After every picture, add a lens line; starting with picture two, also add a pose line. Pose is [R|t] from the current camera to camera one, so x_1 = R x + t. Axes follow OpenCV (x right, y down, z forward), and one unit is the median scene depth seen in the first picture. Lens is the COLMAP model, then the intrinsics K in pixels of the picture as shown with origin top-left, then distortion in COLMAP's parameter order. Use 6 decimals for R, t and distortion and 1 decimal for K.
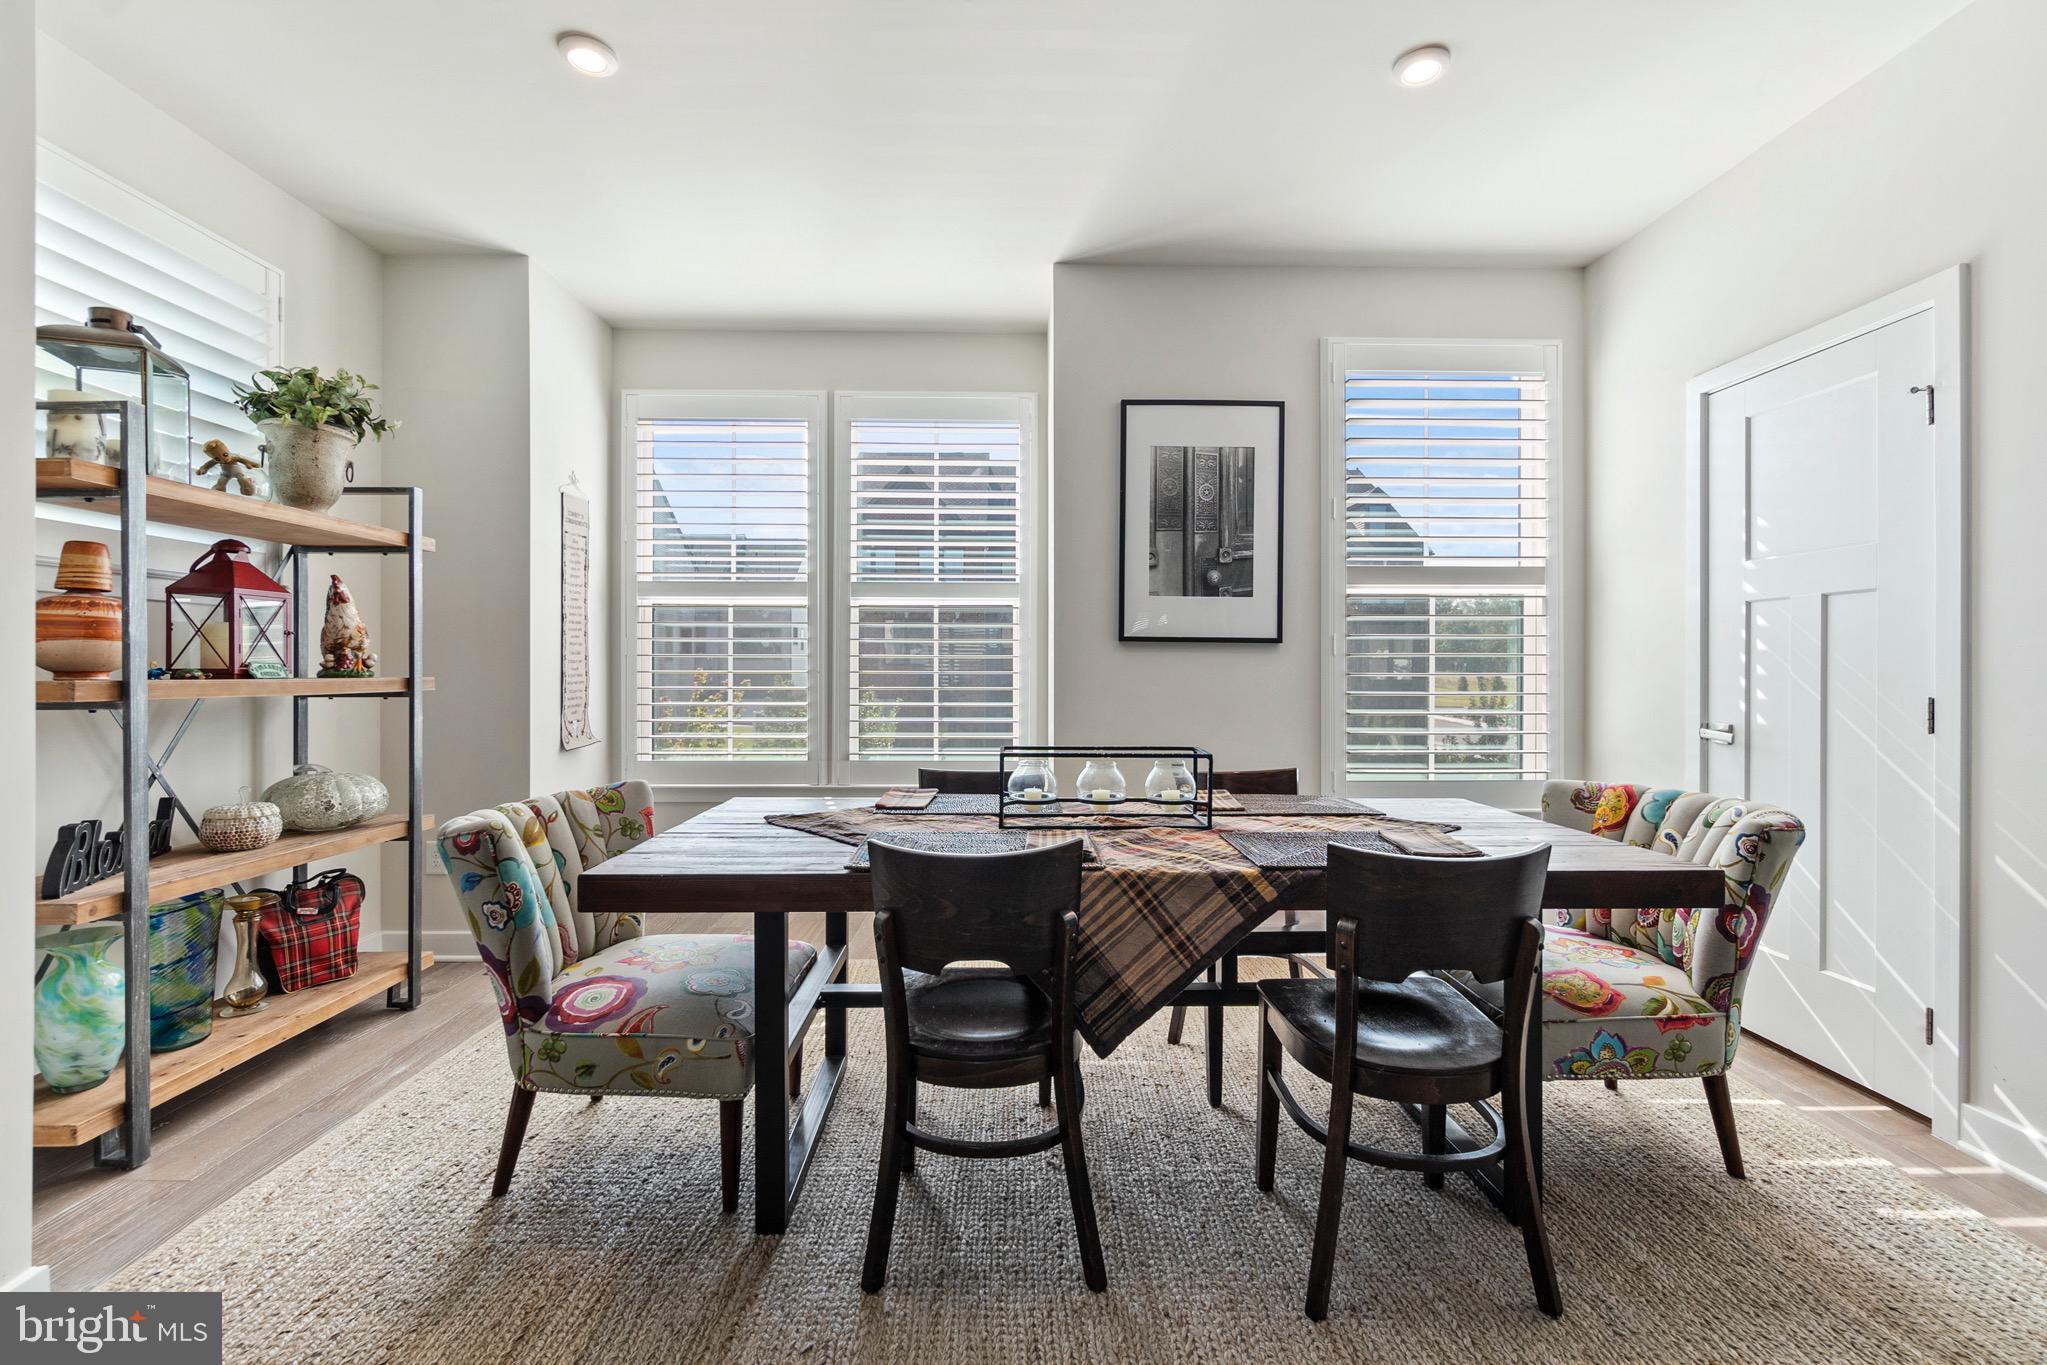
lens RADIAL K [[880.3, 0, 1018.0], [0, 880.3, 668.7], [0, 0, 1]] dist [-0.002799, 0.000006]
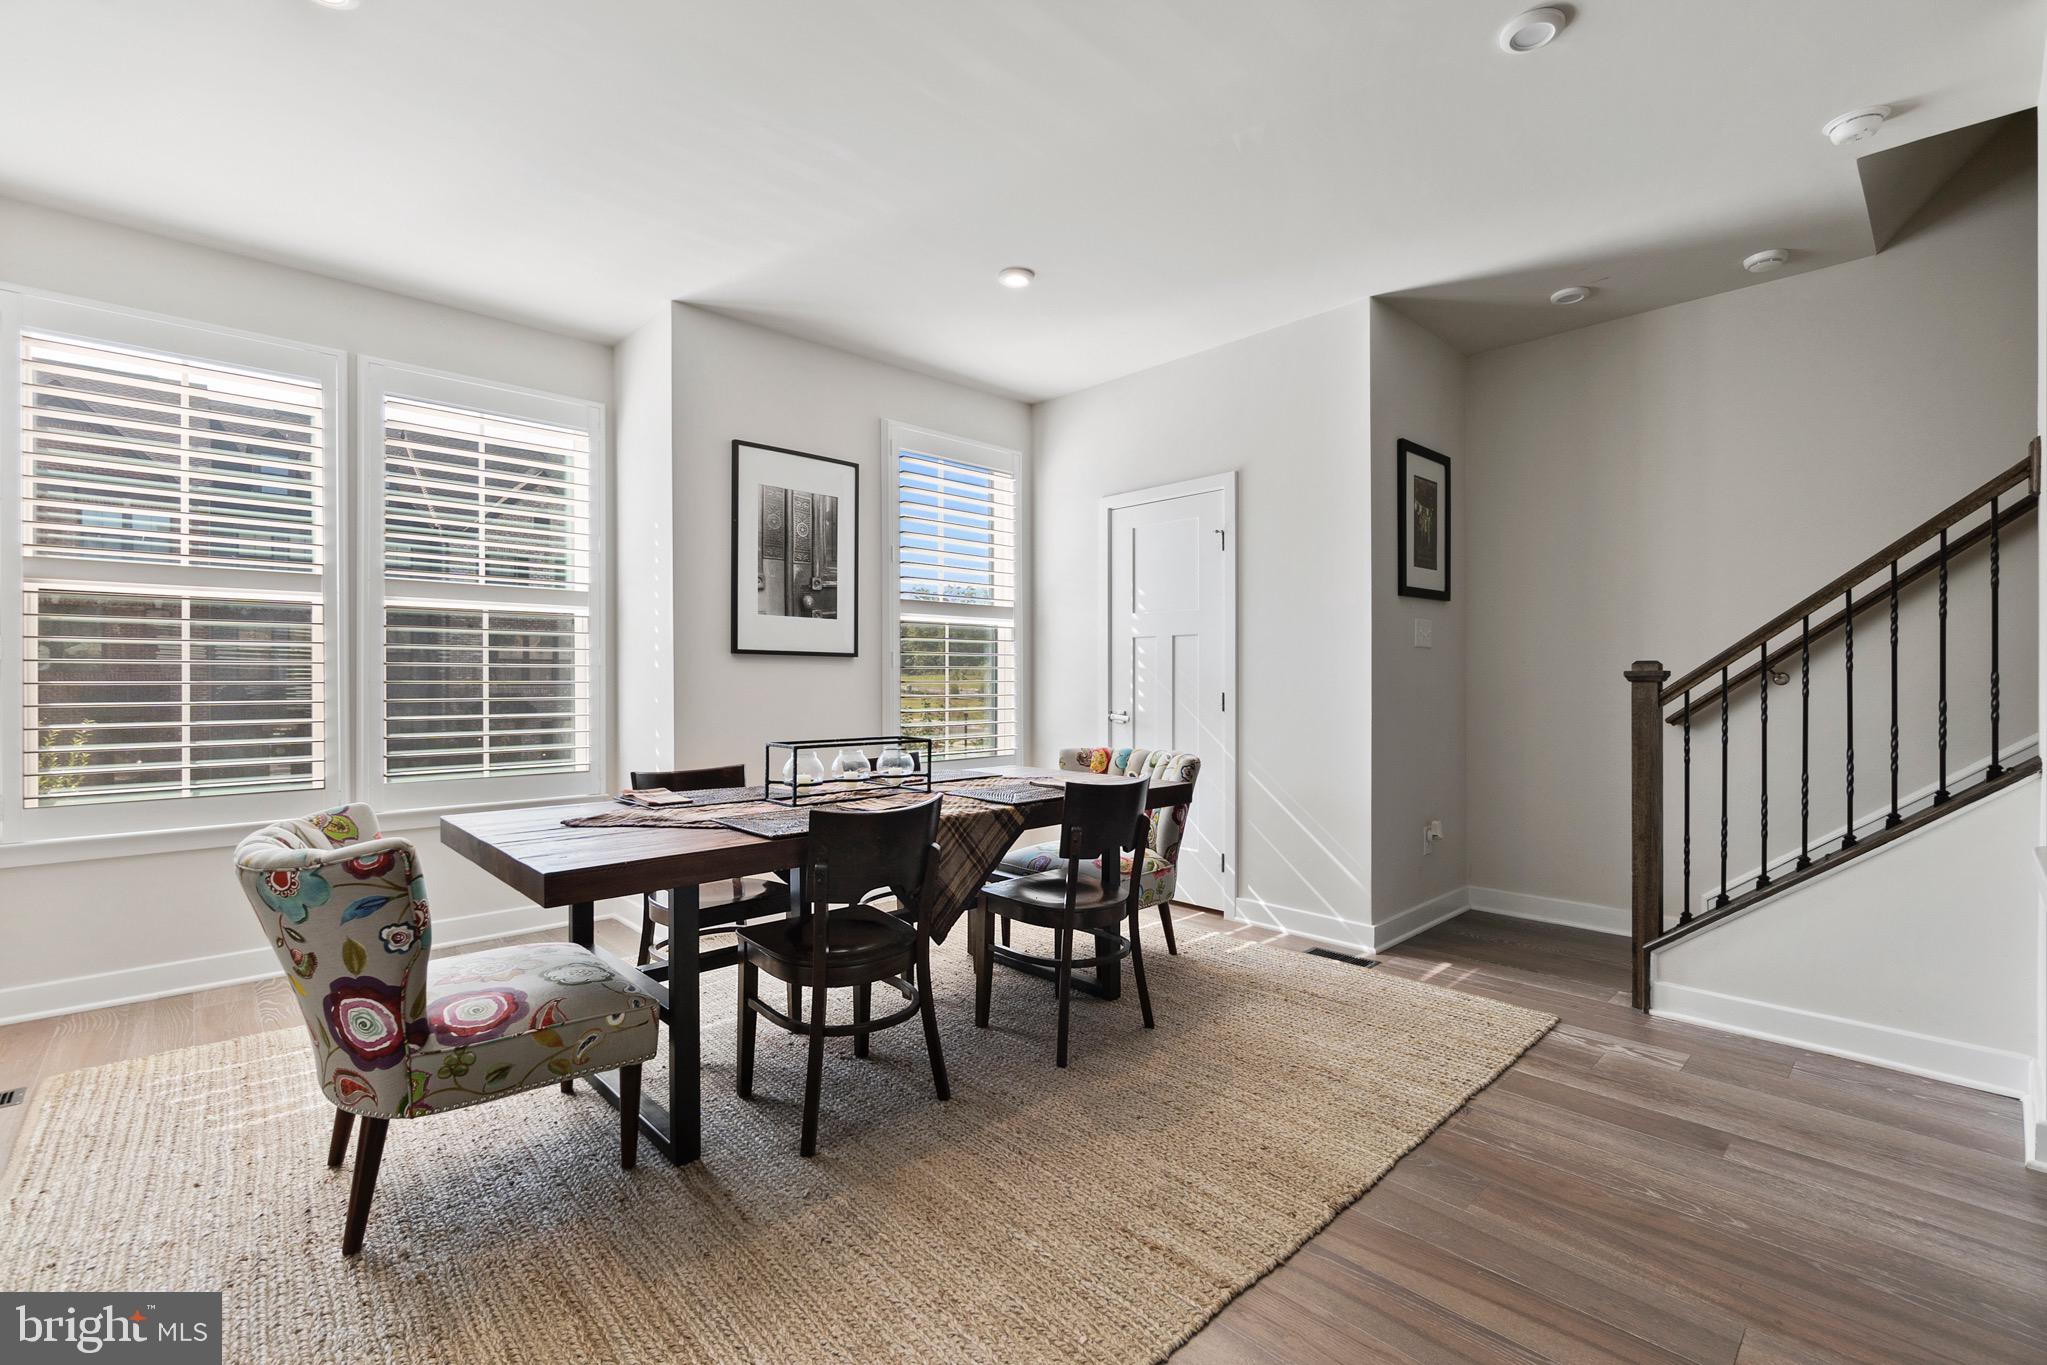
lens RADIAL K [[878.3, 0, 1023.5], [0, 878.3, 682.5], [0, 0, 1]] dist [-0.004154, -0.000016]
pose [[0.736942, -0.004636, 0.675940, -0.372331], [0.000702, 0.999981, 0.006093, -0.000780], [-0.675956, -0.004016, 0.736931, -0.079389]]
